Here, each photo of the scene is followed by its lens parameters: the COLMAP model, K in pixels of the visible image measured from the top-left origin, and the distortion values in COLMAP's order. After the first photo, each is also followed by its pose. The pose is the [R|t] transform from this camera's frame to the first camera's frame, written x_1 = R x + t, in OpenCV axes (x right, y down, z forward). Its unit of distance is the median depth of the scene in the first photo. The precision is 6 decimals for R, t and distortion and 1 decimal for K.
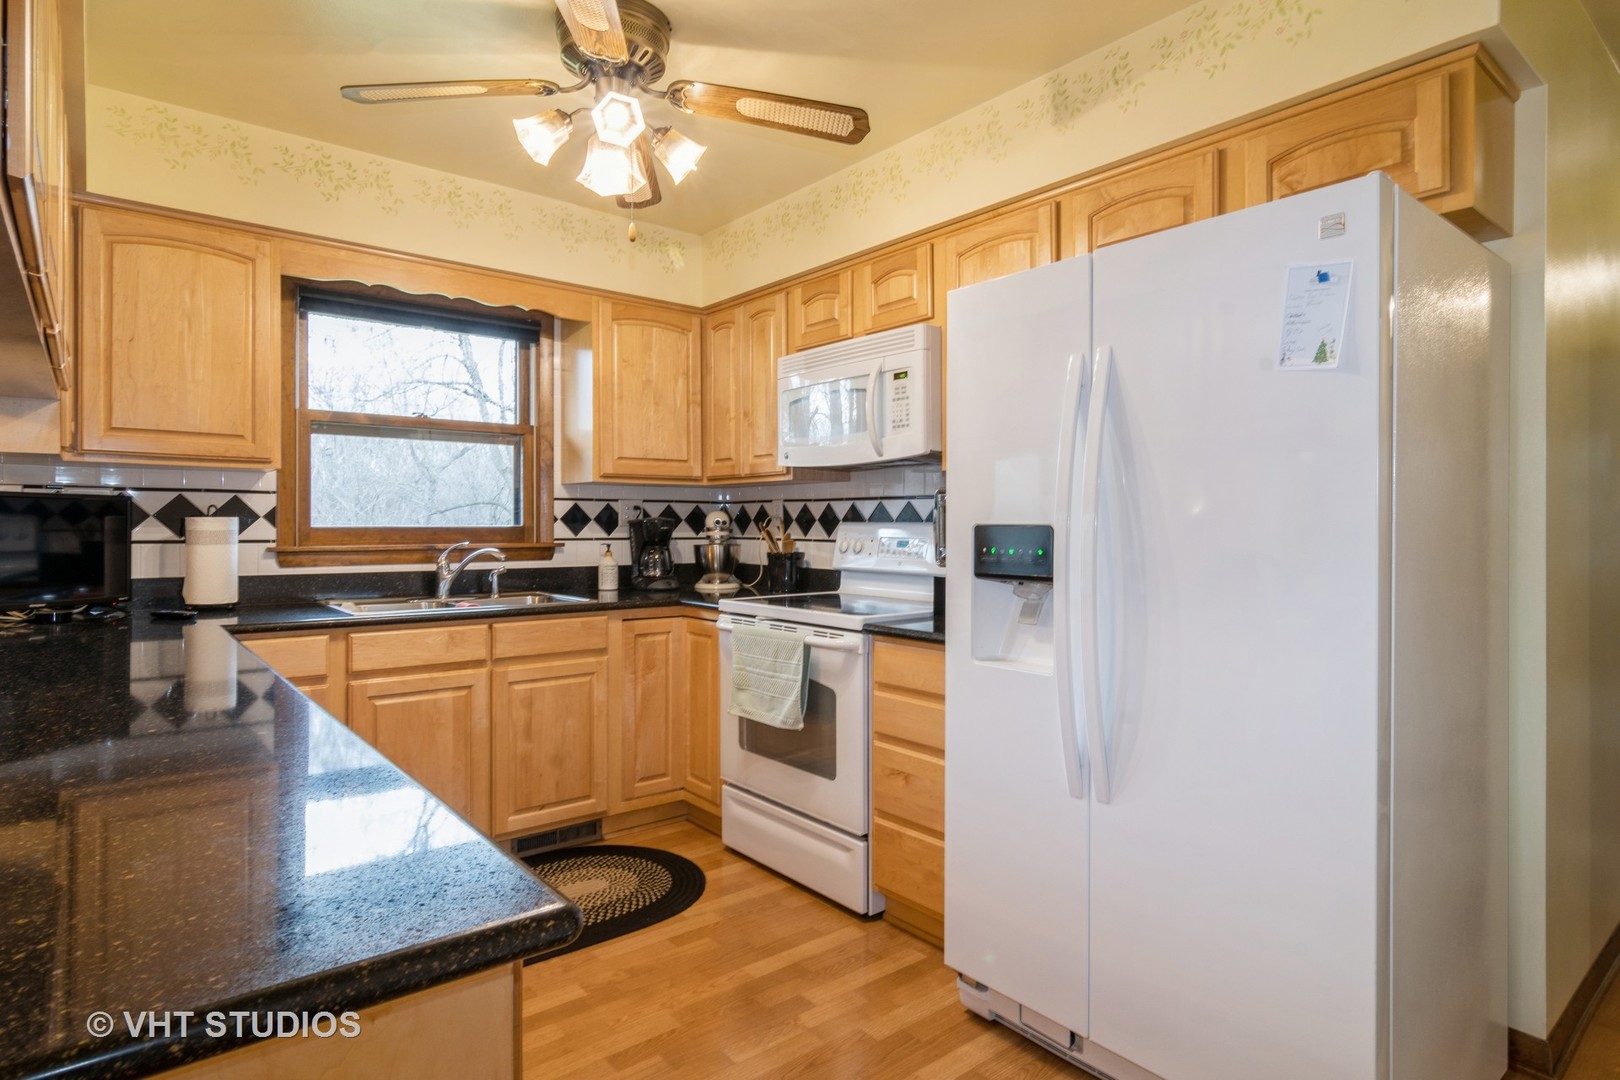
lens RADIAL K [[874.6, 0, 803.2], [0, 874.6, 525.4], [0, 0, 1]] dist [-0.005417, 0.004931]
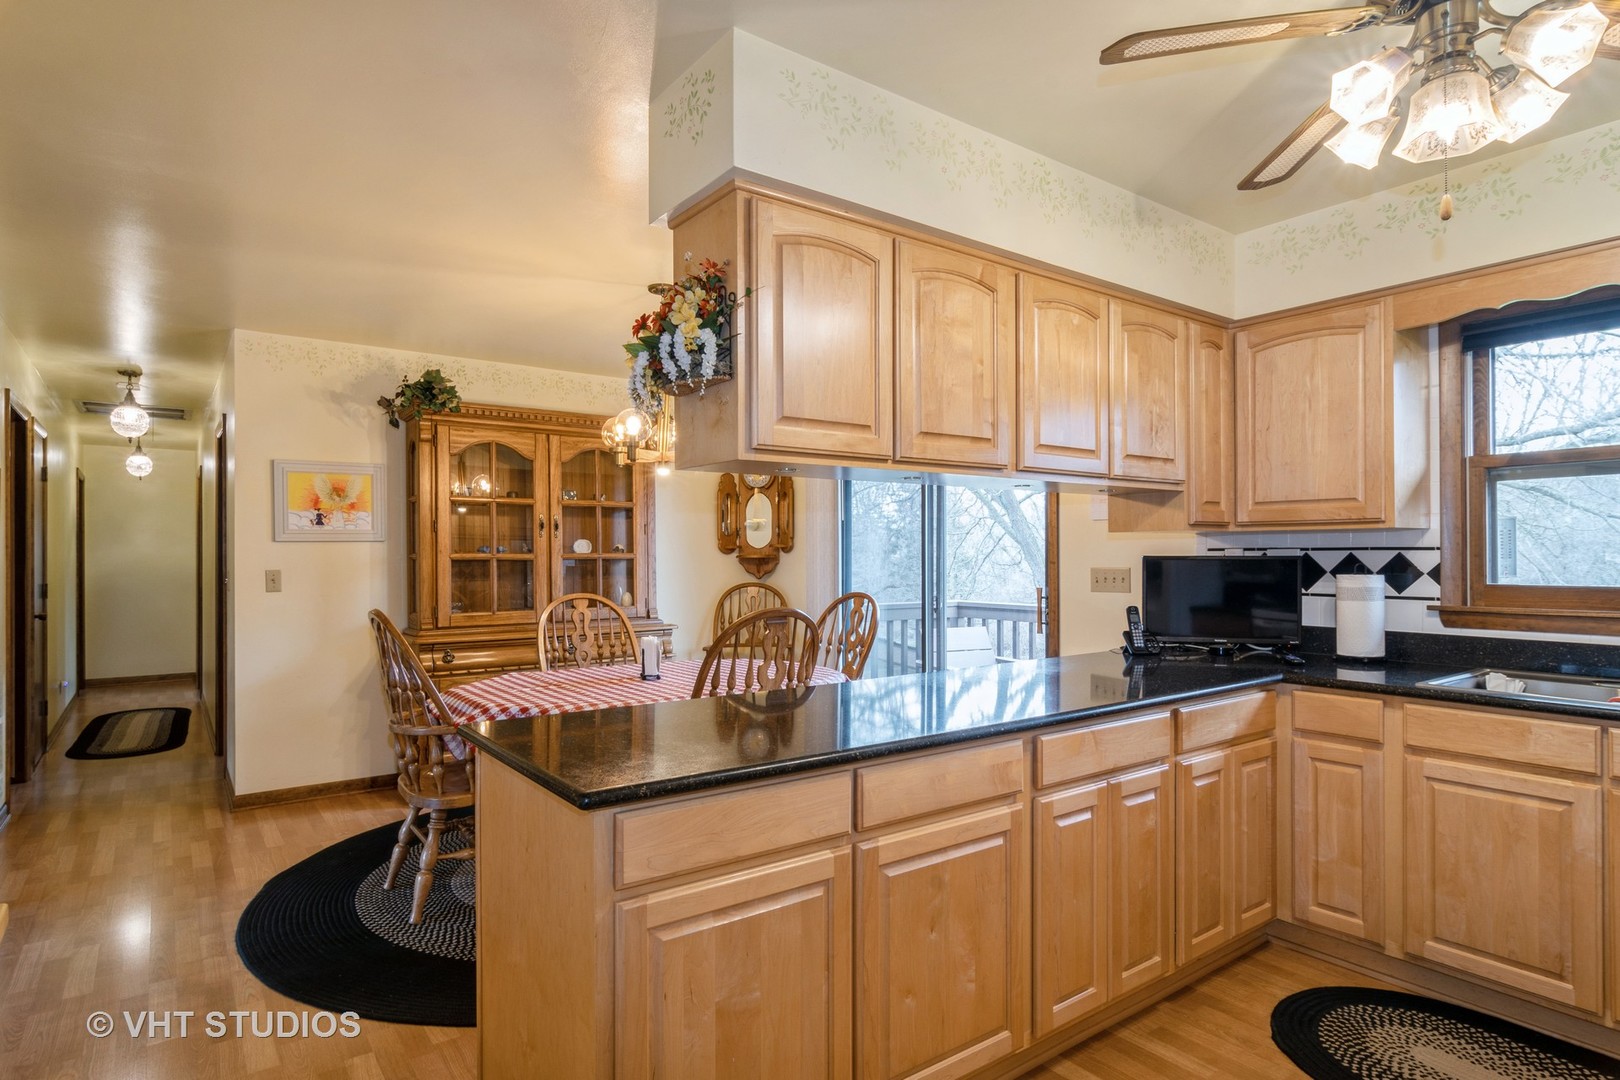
lens RADIAL K [[874.6, 0, 799.5], [0, 874.6, 556.2], [0, 0, 1]] dist [-0.005417, 0.004931]
pose [[-0.057365, -0.000159, -0.998353, 0.403064], [0.002303, 0.999997, -0.000291, -0.031225], [0.998351, -0.002316, -0.057364, 0.357152]]
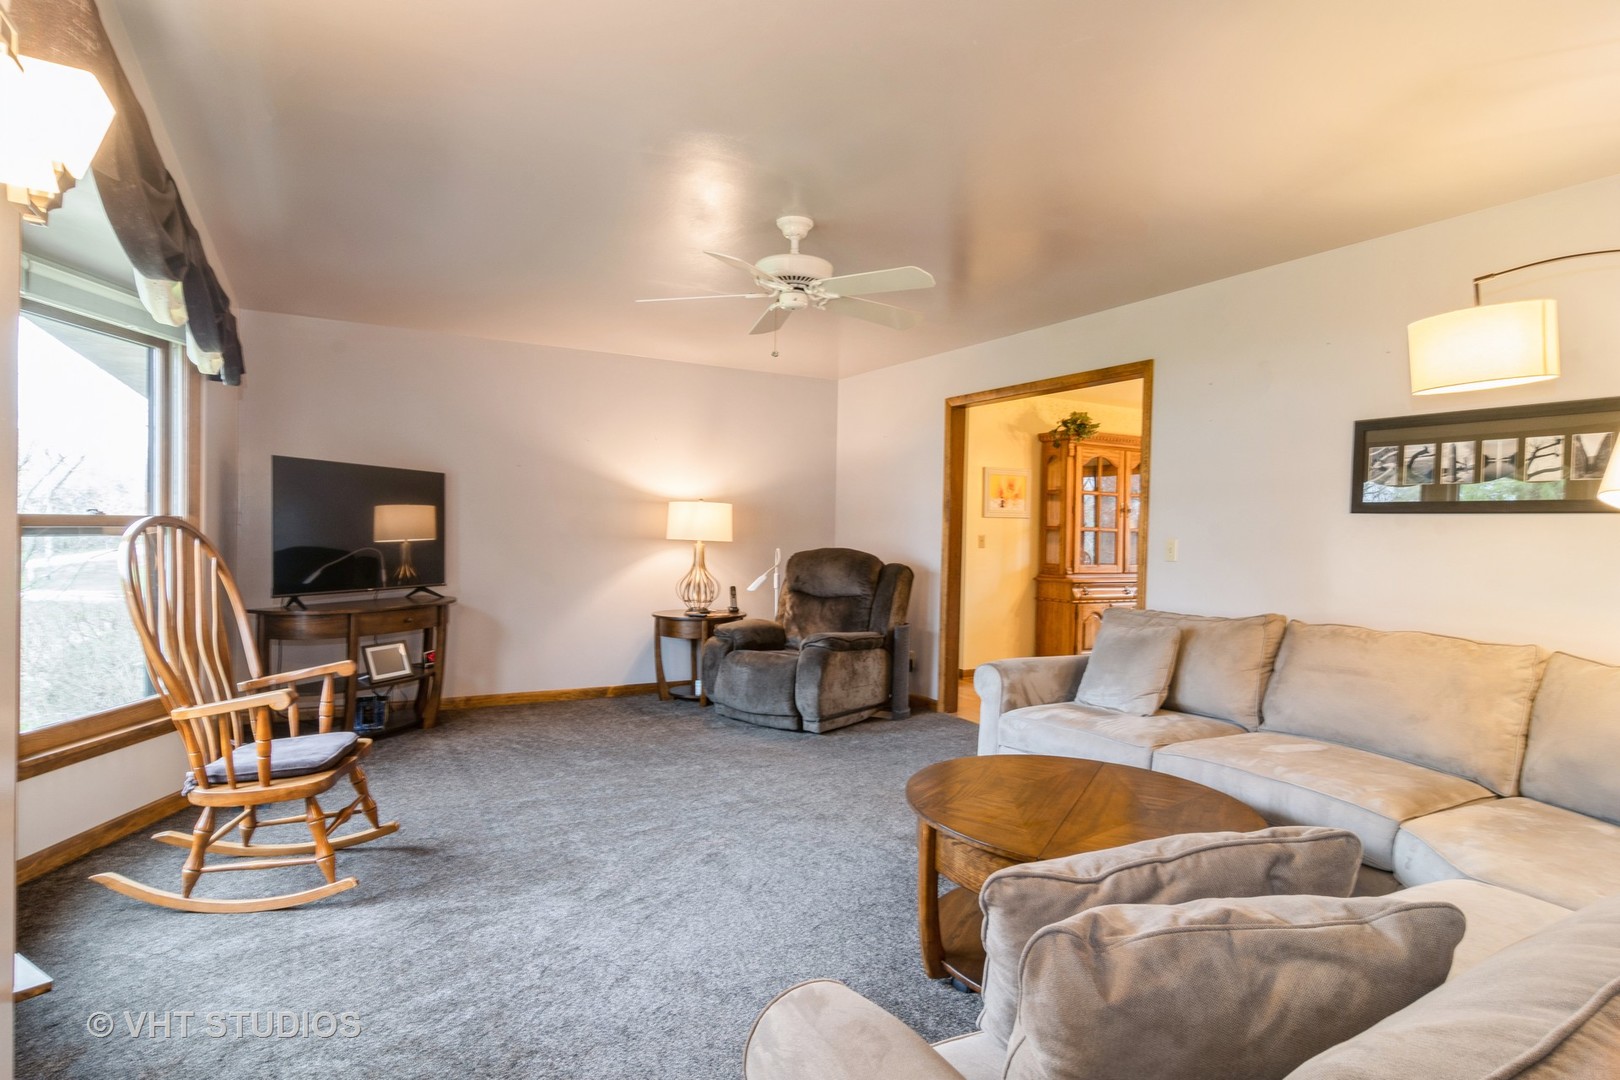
lens RADIAL K [[874.6, 0, 812.5], [0, 874.6, 539.3], [0, 0, 1]] dist [-0.005417, 0.004931]
pose [[-0.180696, 0.013164, -0.983451, 1.459079], [-0.022427, 0.999595, 0.017500, -0.029189], [0.983283, 0.025218, -0.180328, -0.653453]]
